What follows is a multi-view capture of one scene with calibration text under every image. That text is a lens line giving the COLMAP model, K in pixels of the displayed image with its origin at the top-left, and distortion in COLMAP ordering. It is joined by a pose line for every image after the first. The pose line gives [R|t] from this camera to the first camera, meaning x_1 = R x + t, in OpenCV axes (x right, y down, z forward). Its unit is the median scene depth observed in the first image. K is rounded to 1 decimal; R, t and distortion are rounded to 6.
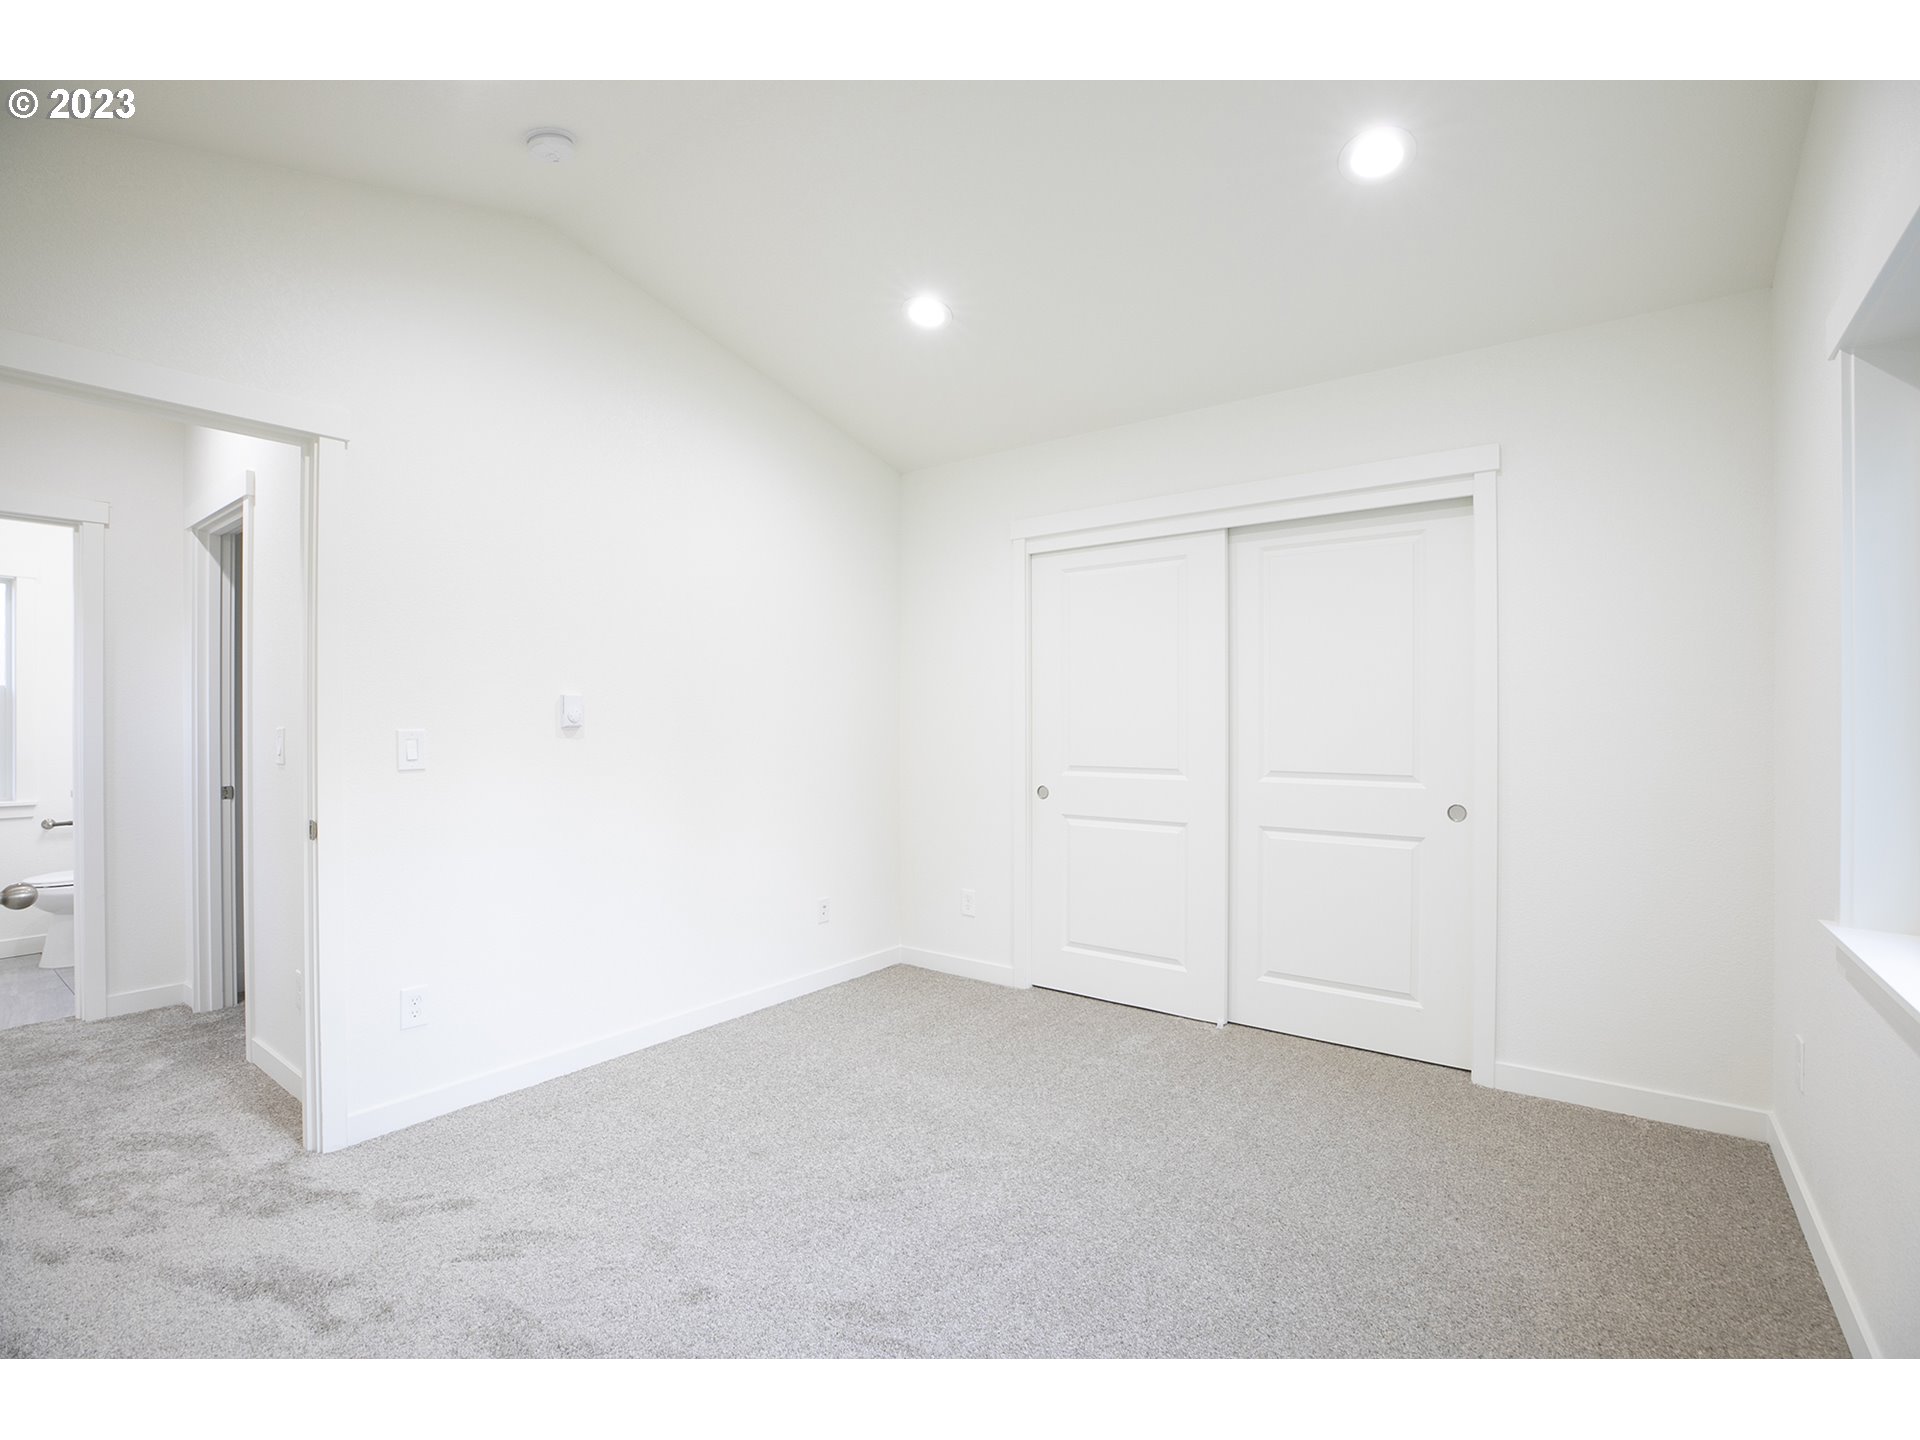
lens RADIAL K [[873.3, 0, 961.7], [0, 873.3, 721.9], [0, 0, 1]] dist [-0.045721, 0.013978]
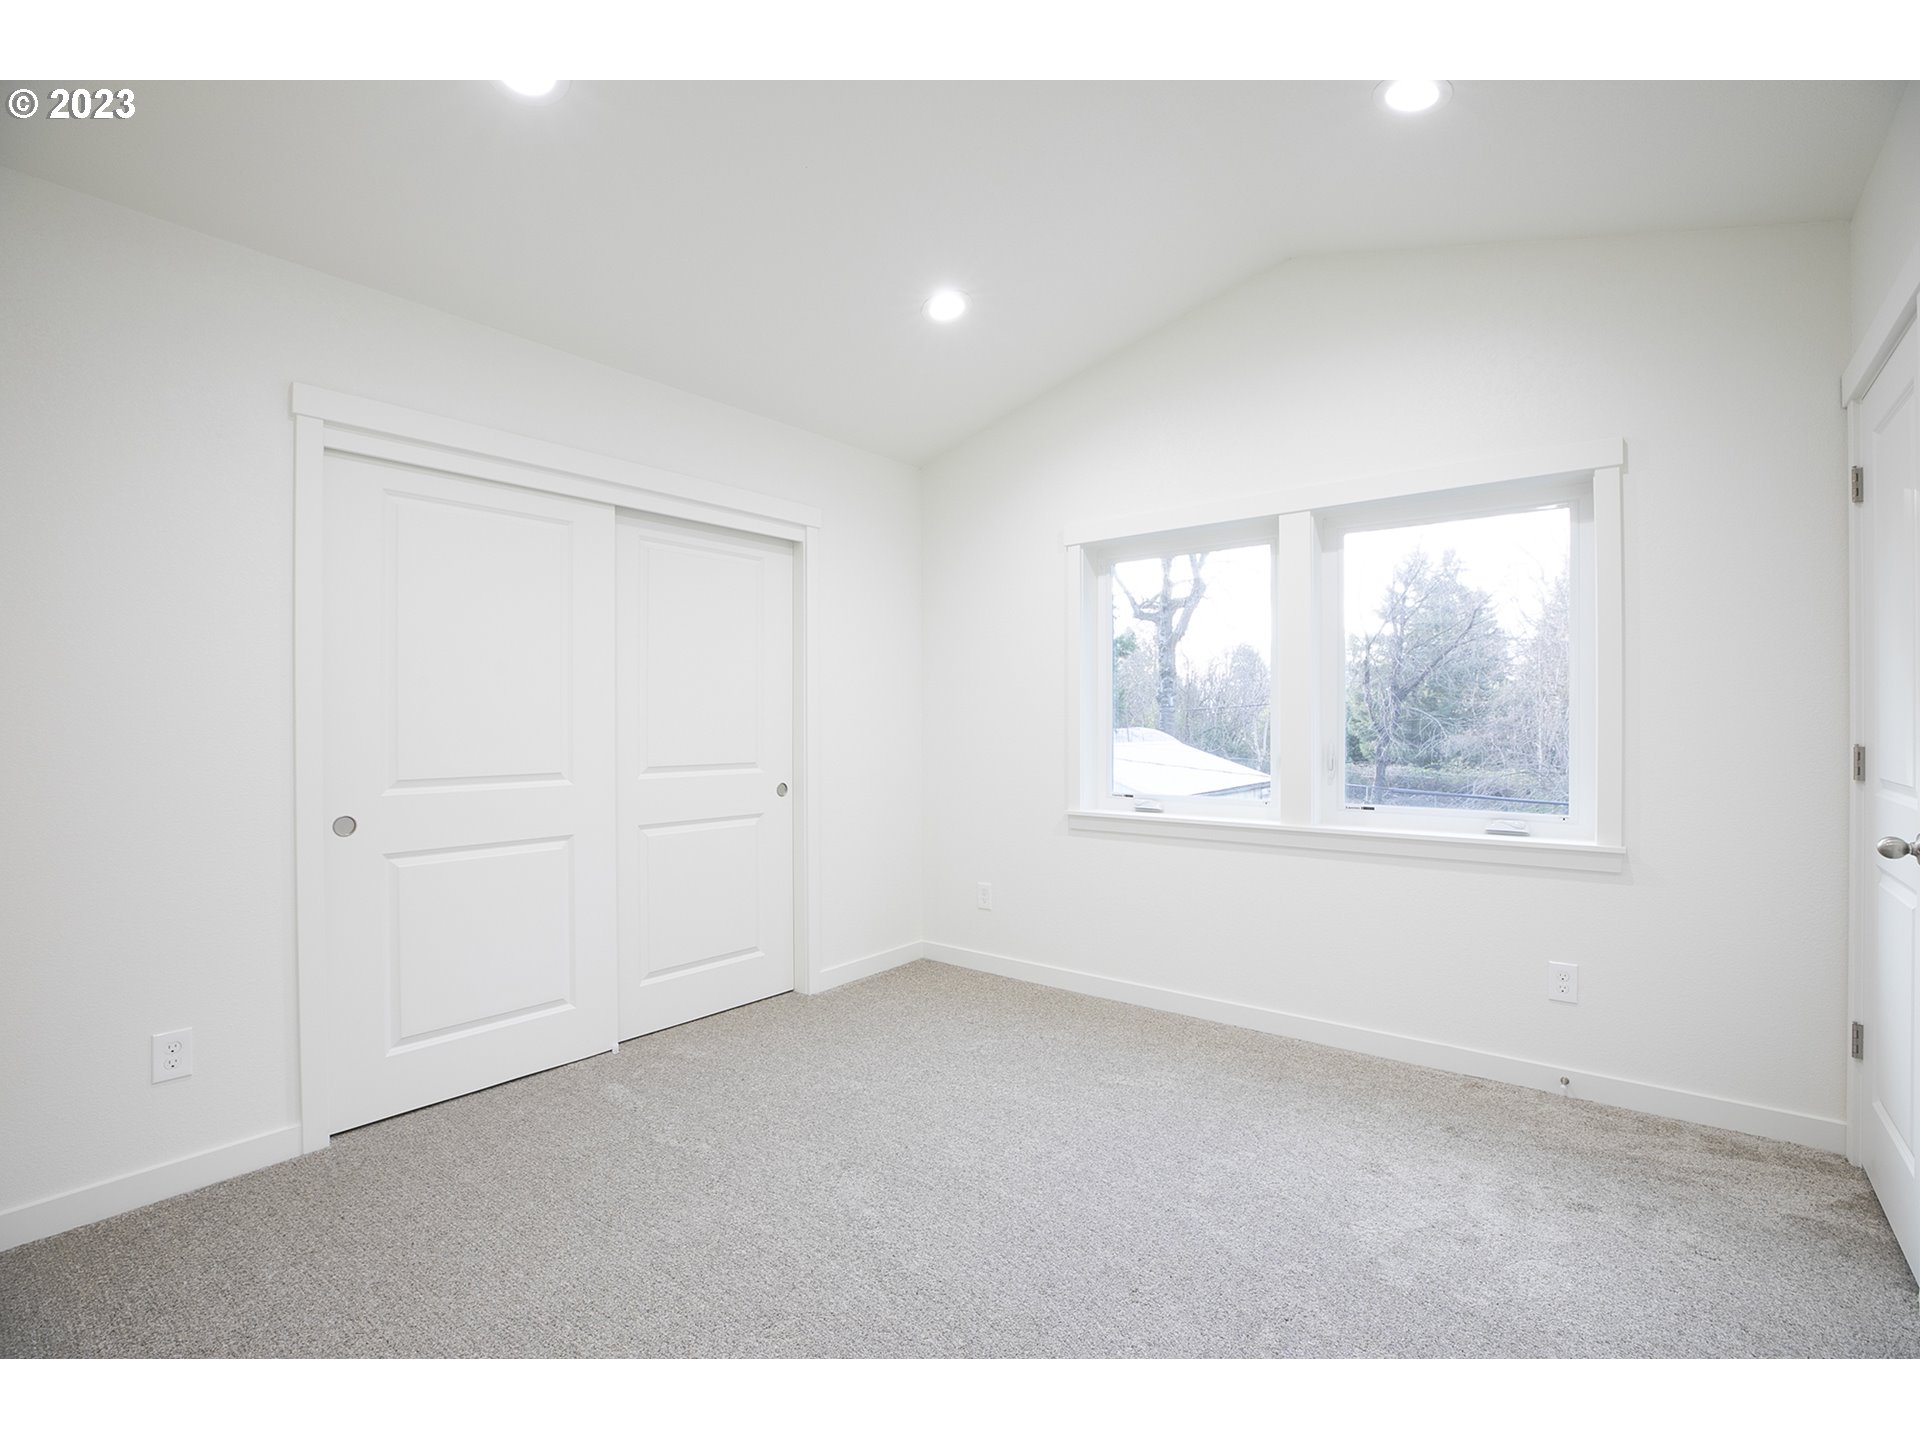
lens RADIAL K [[873.3, 0, 961.7], [0, 873.3, 721.9], [0, 0, 1]] dist [-0.045721, 0.013978]
pose [[0.035659, -0.001027, 0.999364, -0.605914], [0.003237, 0.999994, 0.000912, 0.005906], [-0.999359, 0.003203, 0.035662, 0.613473]]
